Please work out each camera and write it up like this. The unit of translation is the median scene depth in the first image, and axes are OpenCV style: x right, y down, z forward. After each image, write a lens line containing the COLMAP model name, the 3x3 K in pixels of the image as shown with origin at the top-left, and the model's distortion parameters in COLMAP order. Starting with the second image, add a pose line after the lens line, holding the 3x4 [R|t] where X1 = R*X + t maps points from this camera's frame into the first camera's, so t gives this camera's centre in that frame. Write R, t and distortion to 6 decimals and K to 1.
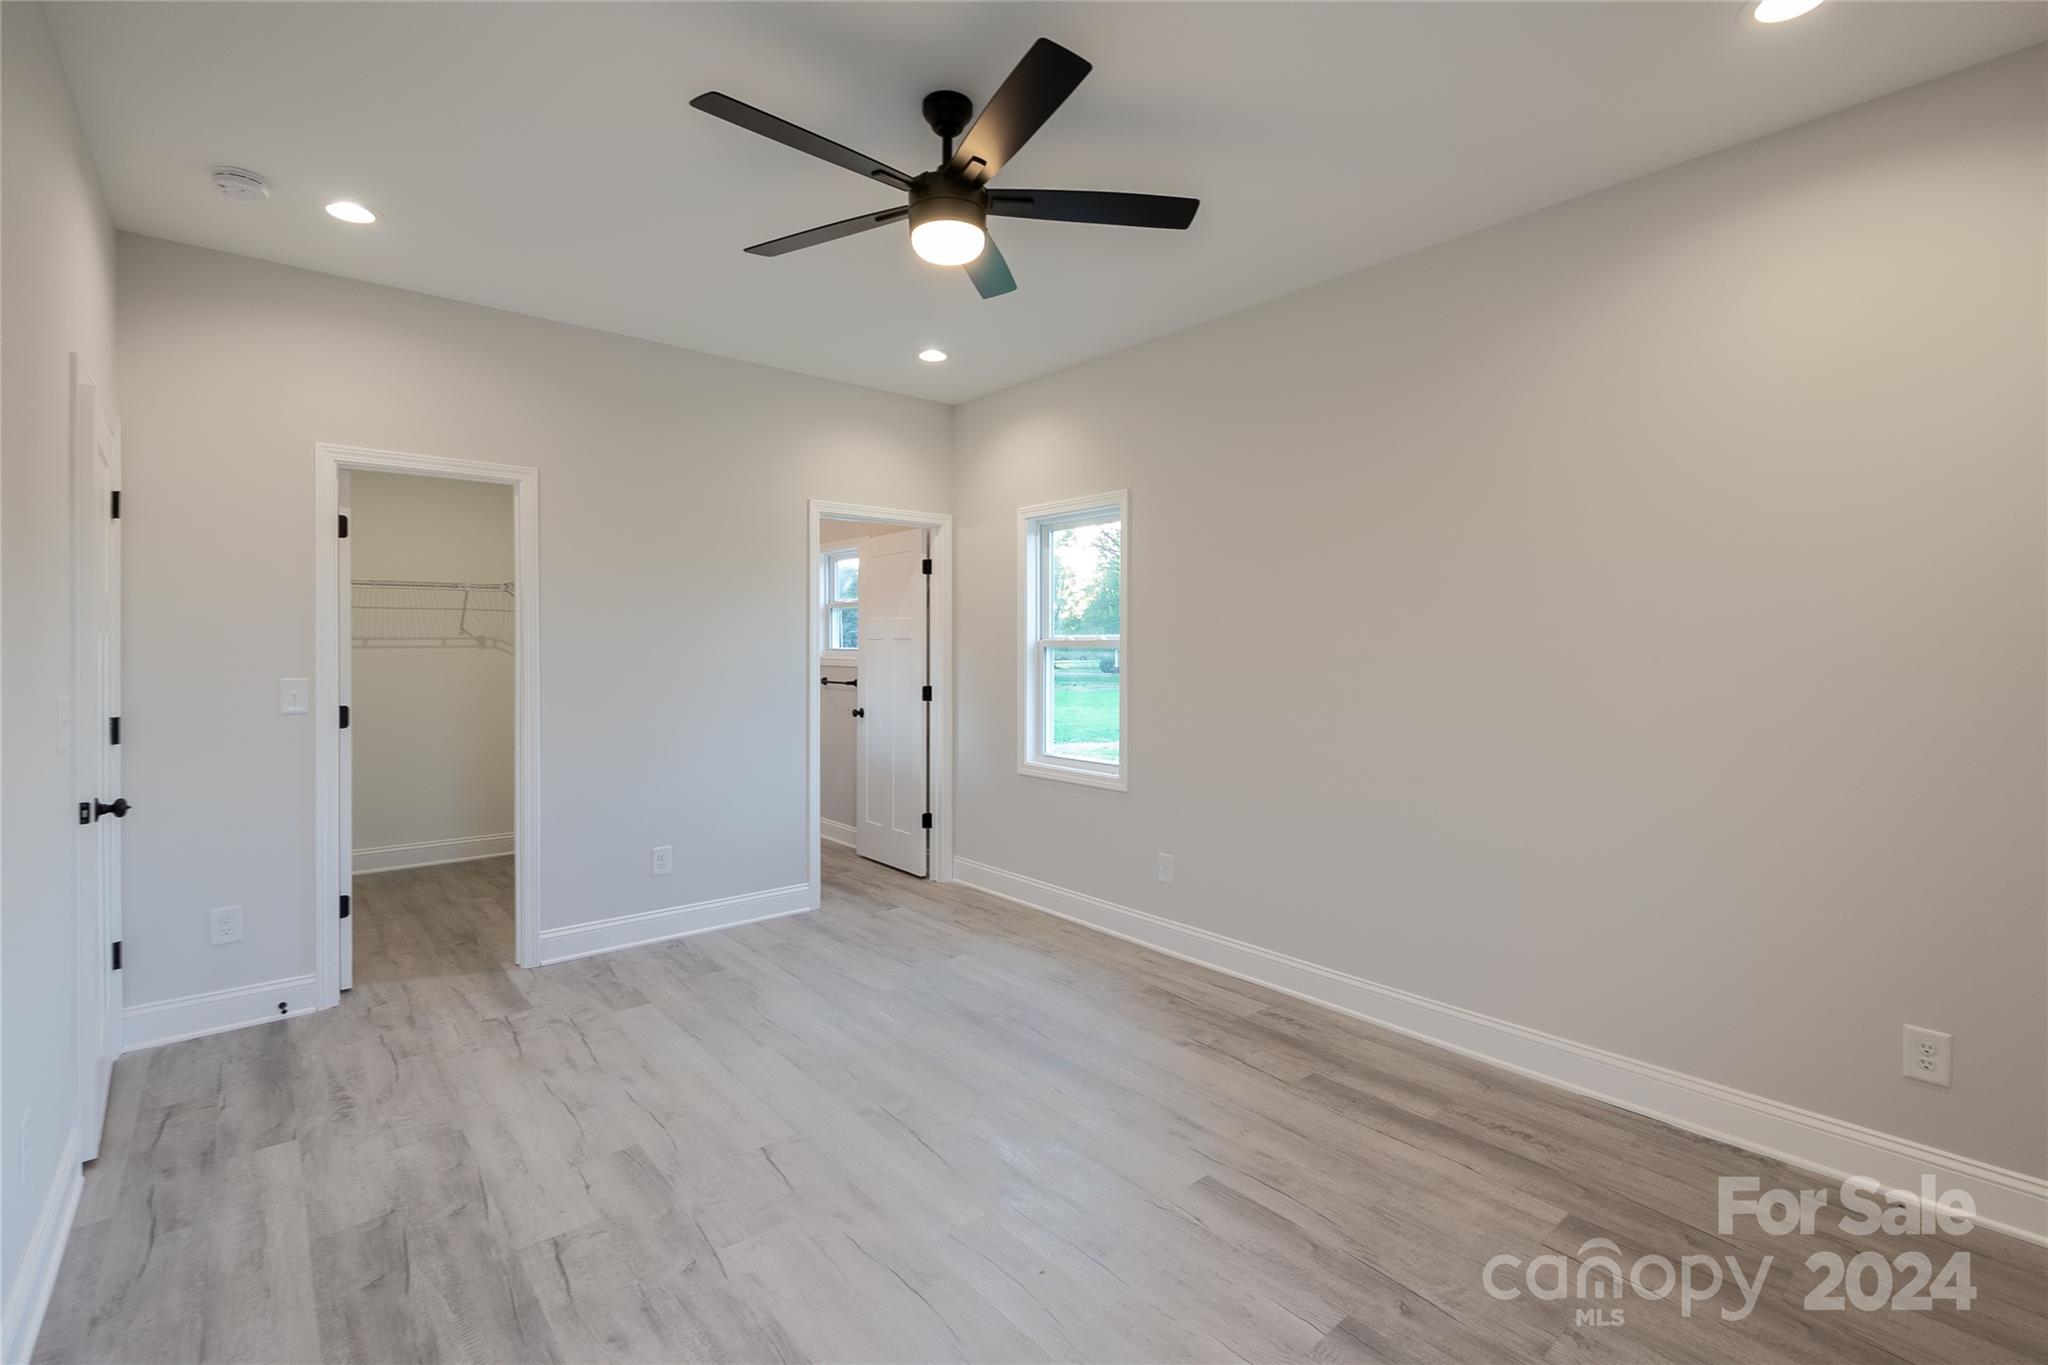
lens RADIAL K [[893.4, 0, 1025.5], [0, 893.4, 674.7], [0, 0, 1]] dist [-0.001634, -0.000185]
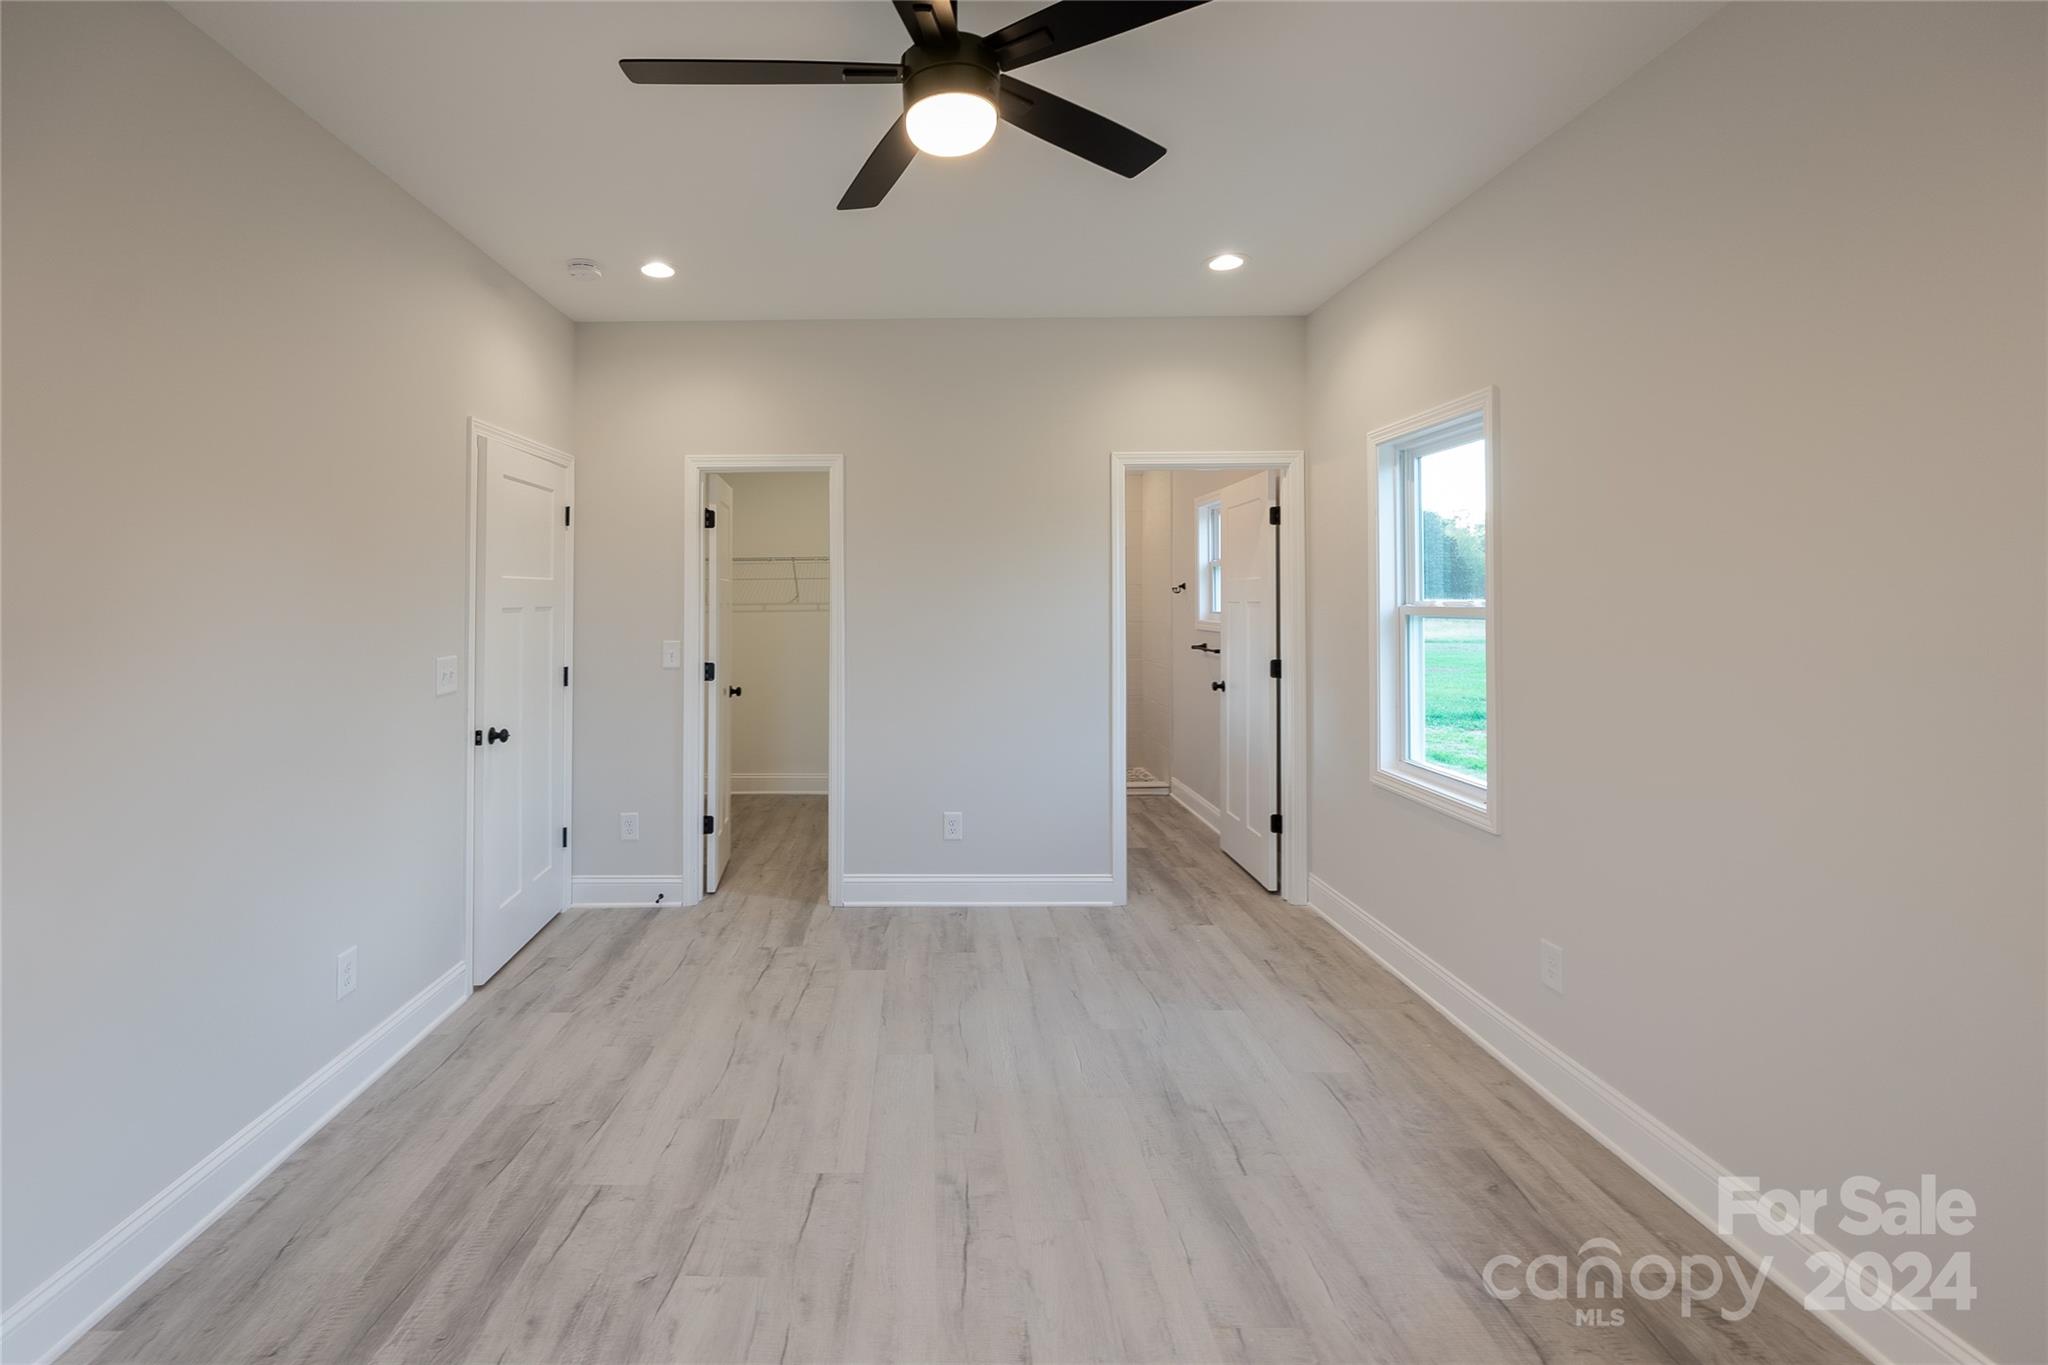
lens RADIAL K [[883.6, 0, 932.1], [0, 883.6, 603.8], [0, 0, 1]] dist [-0.001341, -0.000324]
pose [[0.759830, -0.001459, -0.650120, 0.285188], [-0.015314, 0.999680, -0.020142, -0.028456], [0.649942, 0.025261, 0.759564, 0.278586]]
